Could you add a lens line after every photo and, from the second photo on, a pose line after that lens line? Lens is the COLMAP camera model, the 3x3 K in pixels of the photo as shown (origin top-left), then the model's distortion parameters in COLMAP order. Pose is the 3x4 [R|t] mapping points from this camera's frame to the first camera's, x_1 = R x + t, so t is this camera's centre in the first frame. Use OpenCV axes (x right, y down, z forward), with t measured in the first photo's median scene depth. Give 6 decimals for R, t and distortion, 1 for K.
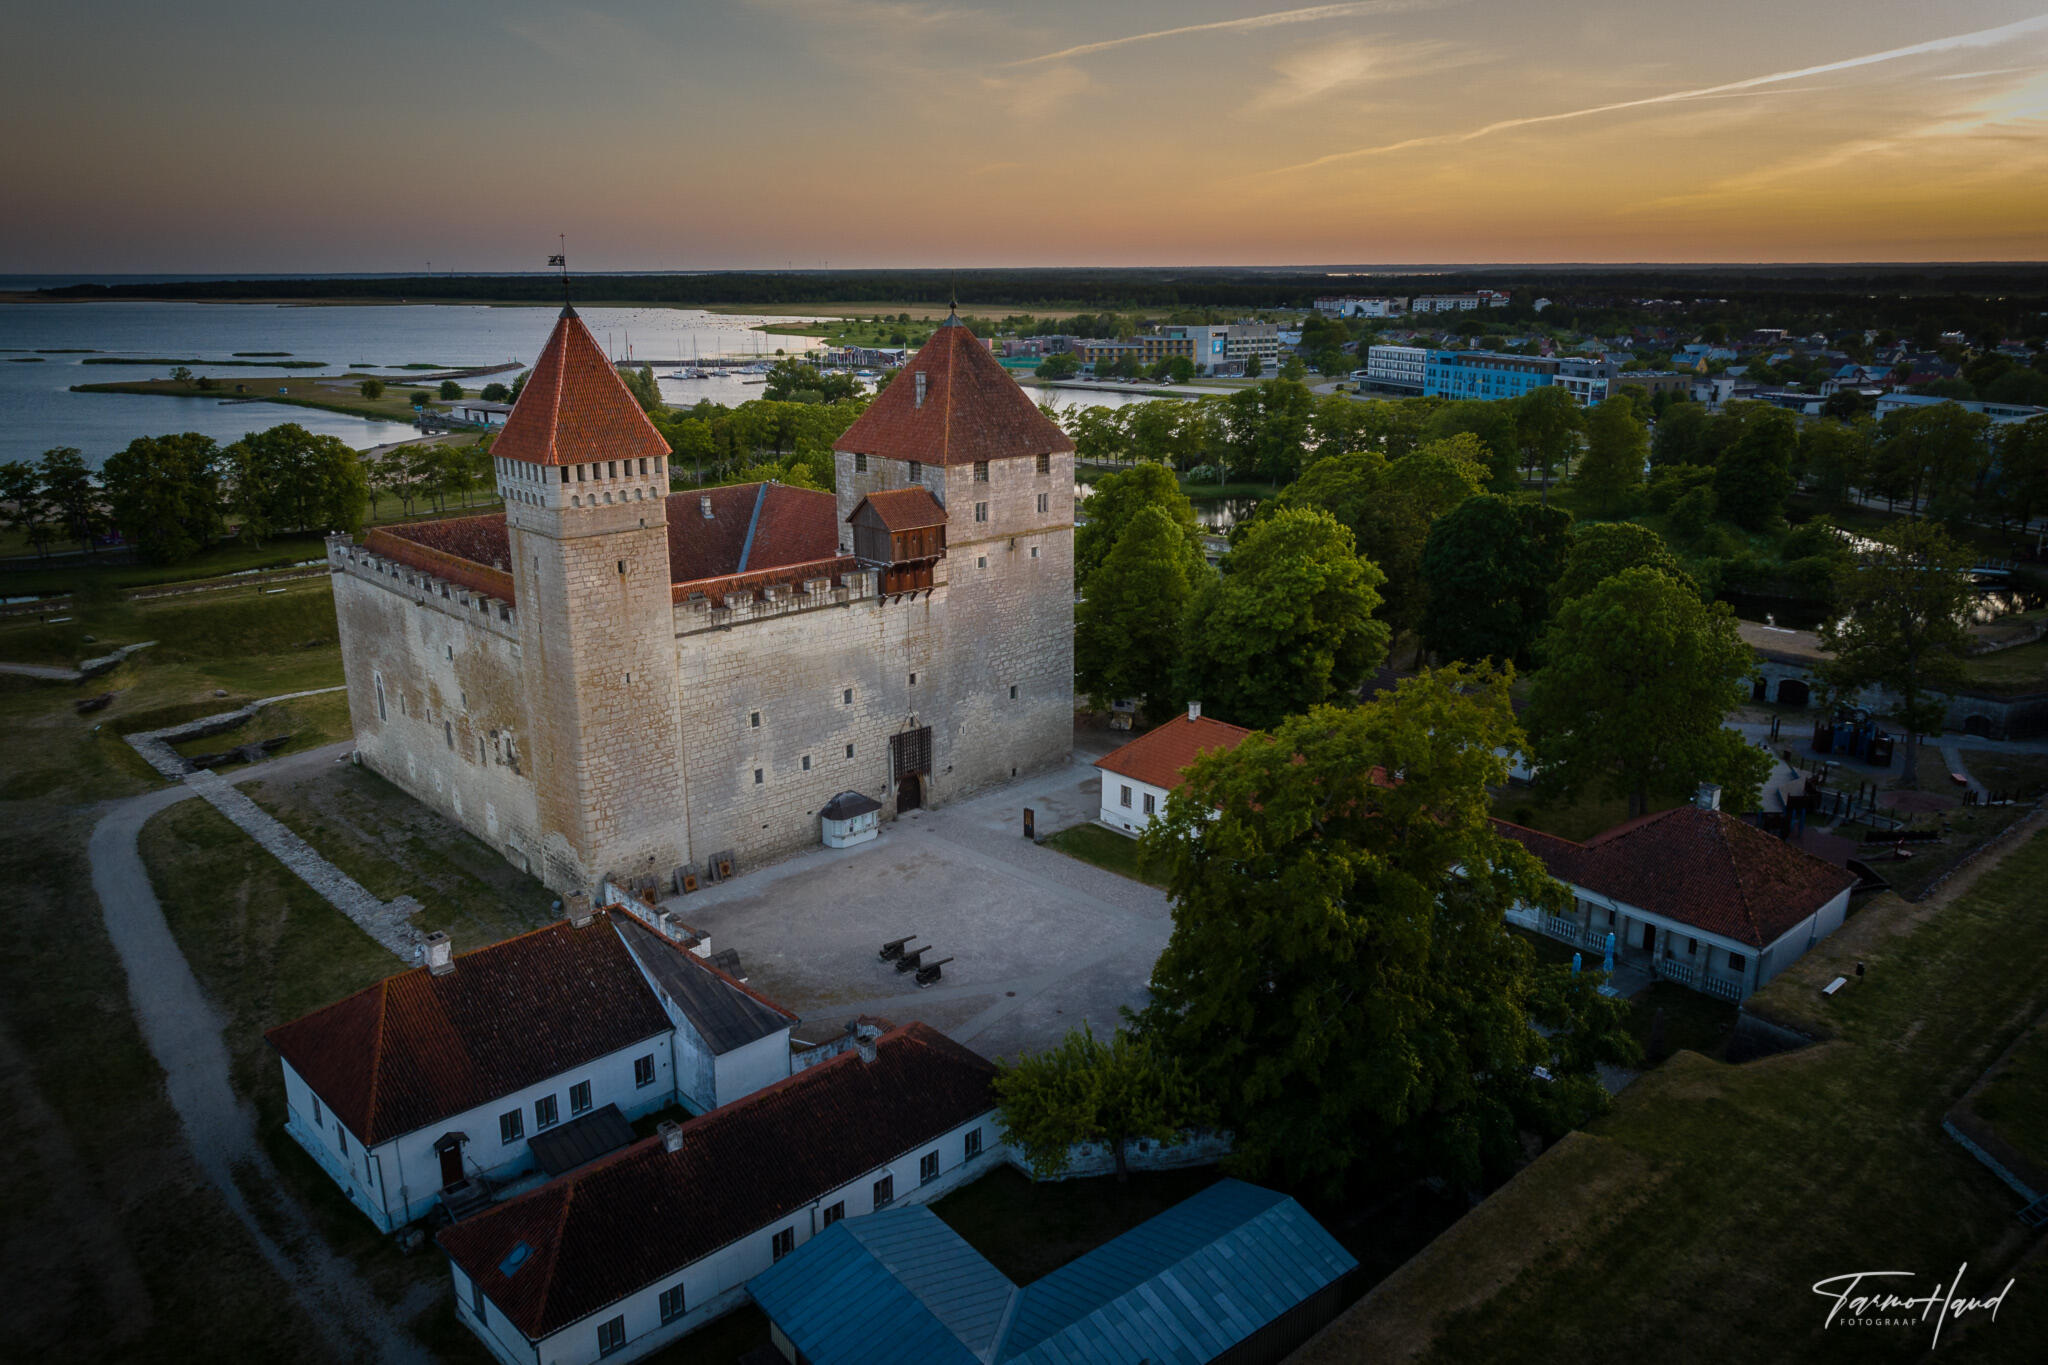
lens RADIAL K [[1479.2, 0, 1006.3], [0, 1479.2, 685.5], [0, 0, 1]] dist [0.005247, -0.021108]
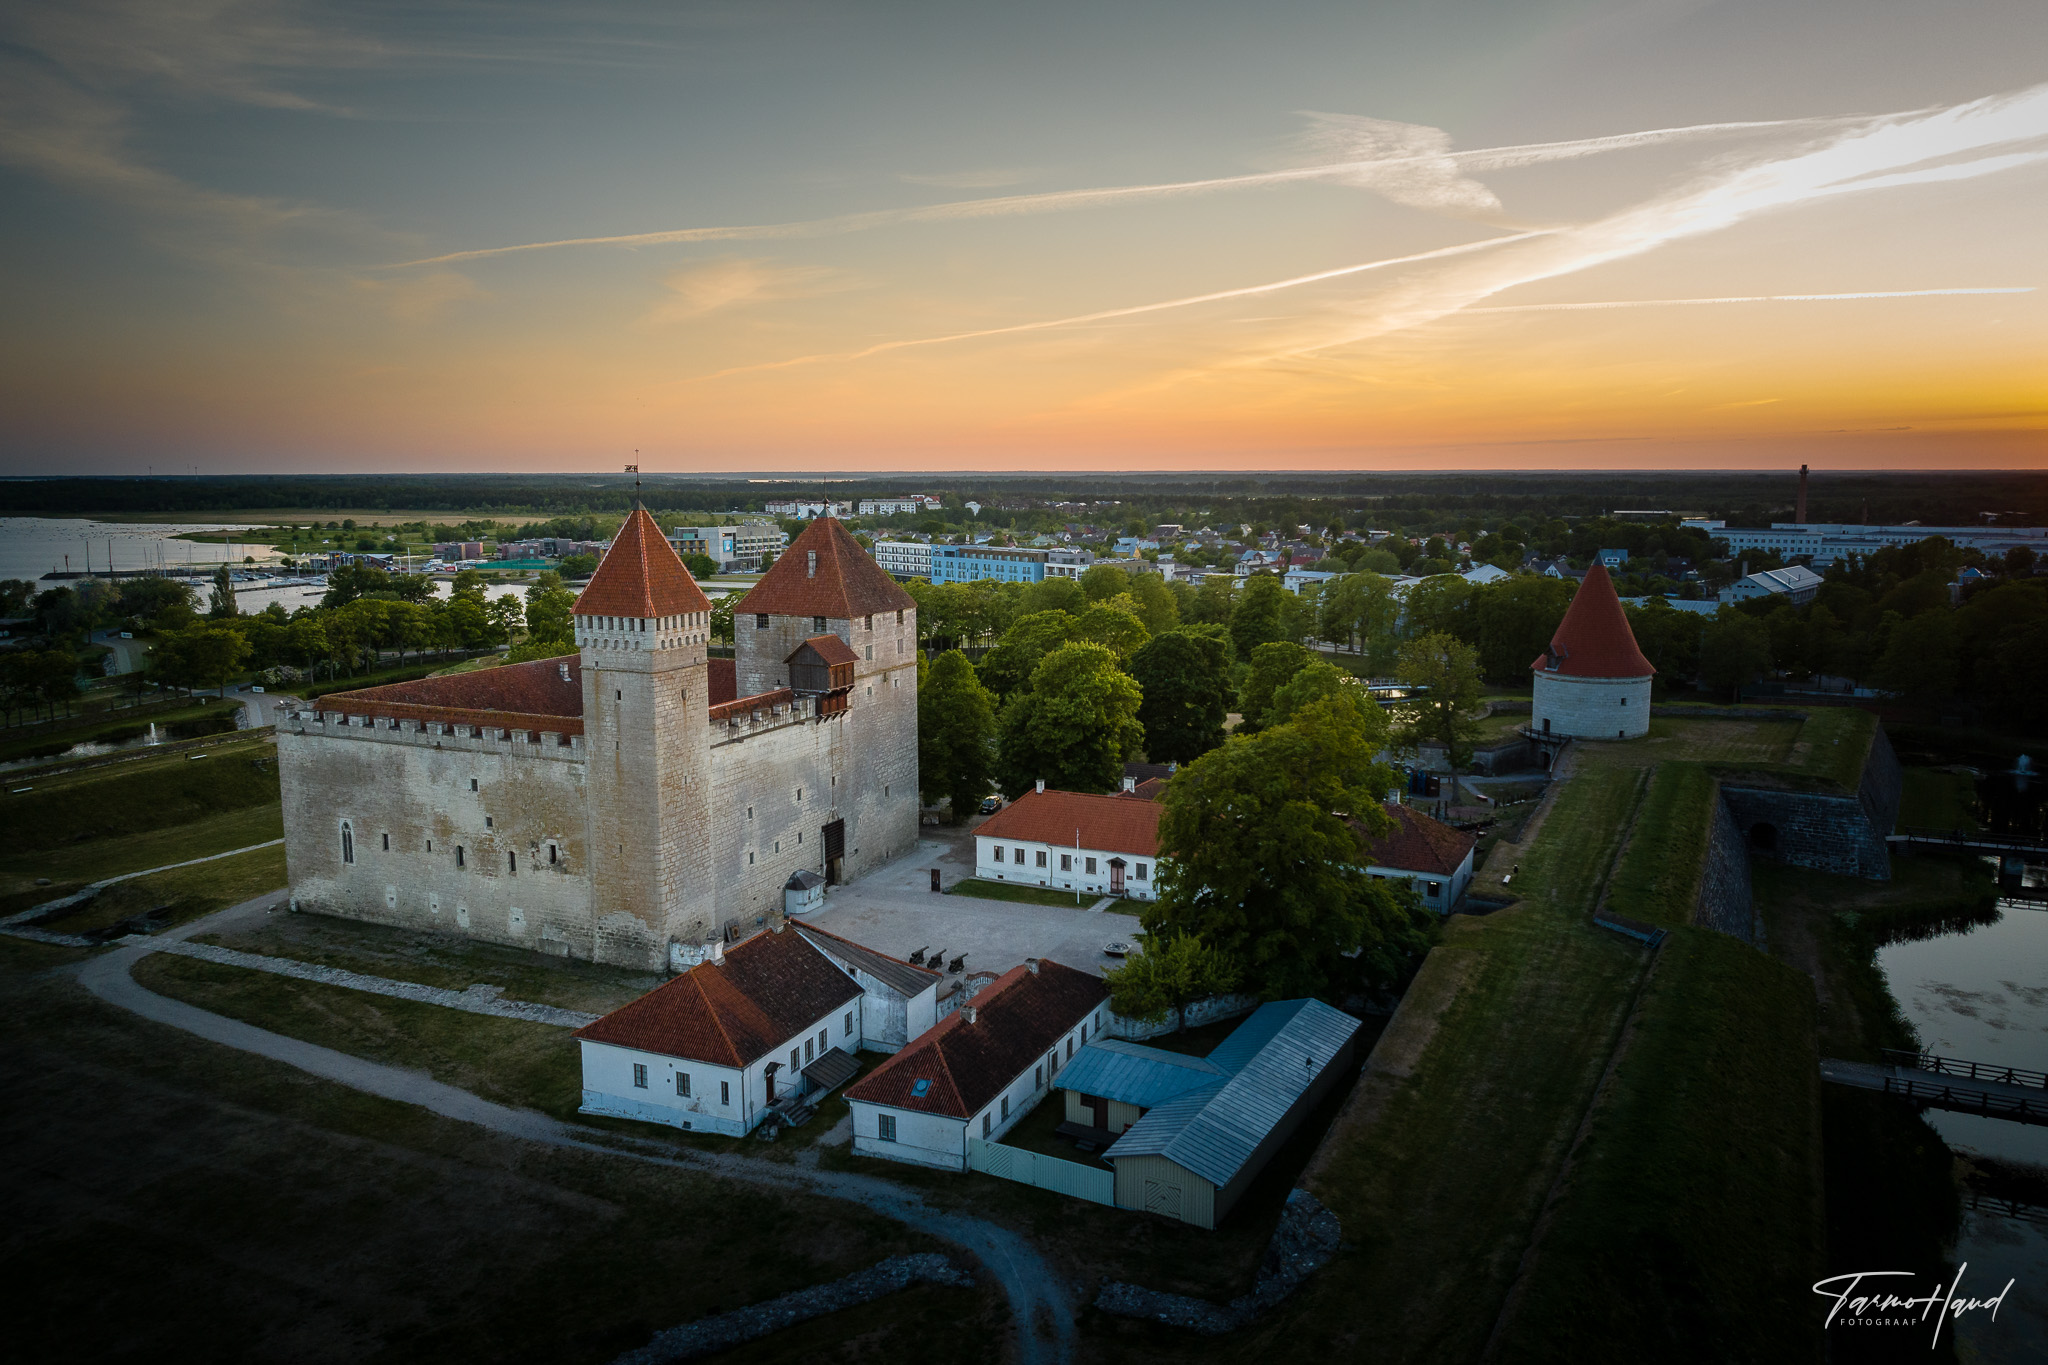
lens RADIAL K [[1479.2, 0, 1031.6], [0, 1479.2, 680.8], [0, 0, 1]] dist [0.005247, -0.021108]
pose [[0.921183, -0.051691, 0.385681, -0.399087], [0.103705, 0.987904, -0.115289, 0.076352], [-0.375057, 0.146199, 0.915401, -0.269077]]
